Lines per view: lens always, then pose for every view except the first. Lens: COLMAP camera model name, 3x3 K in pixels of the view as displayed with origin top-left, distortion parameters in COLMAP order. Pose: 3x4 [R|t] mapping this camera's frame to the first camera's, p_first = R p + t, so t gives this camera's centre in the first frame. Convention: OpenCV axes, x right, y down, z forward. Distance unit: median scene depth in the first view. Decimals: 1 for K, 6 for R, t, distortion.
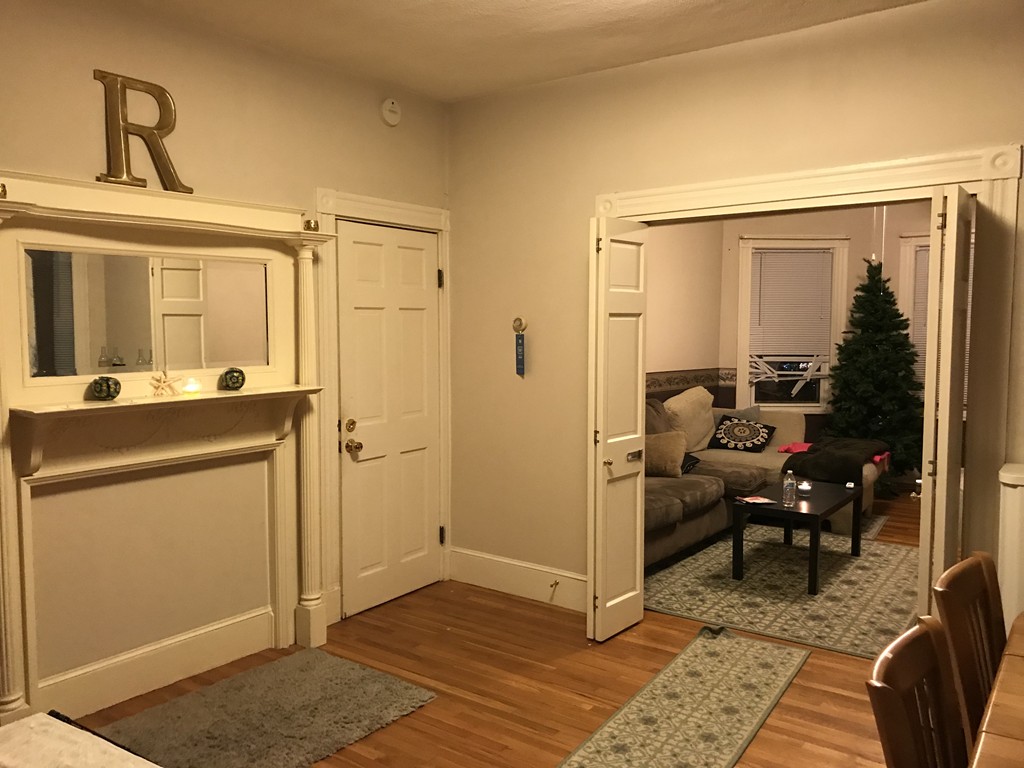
lens RADIAL K [[825.5, 0, 512.0], [0, 825.5, 384.0], [0, 0, 1]] dist [0.017347, -0.003142]
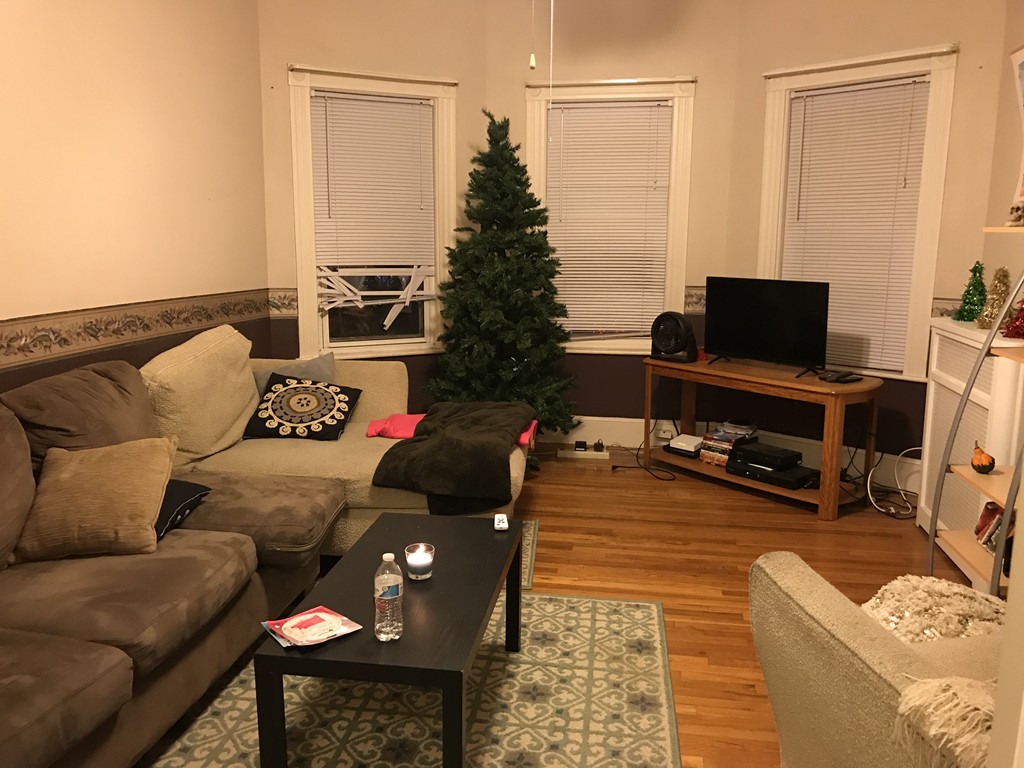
lens RADIAL K [[825.5, 0, 512.0], [0, 825.5, 384.0], [0, 0, 1]] dist [0.017347, -0.003142]
pose [[0.886892, -0.079080, 0.455159, 0.142138], [0.028587, 0.992746, 0.116780, -0.017435], [-0.461092, -0.090560, 0.882719, 0.417169]]
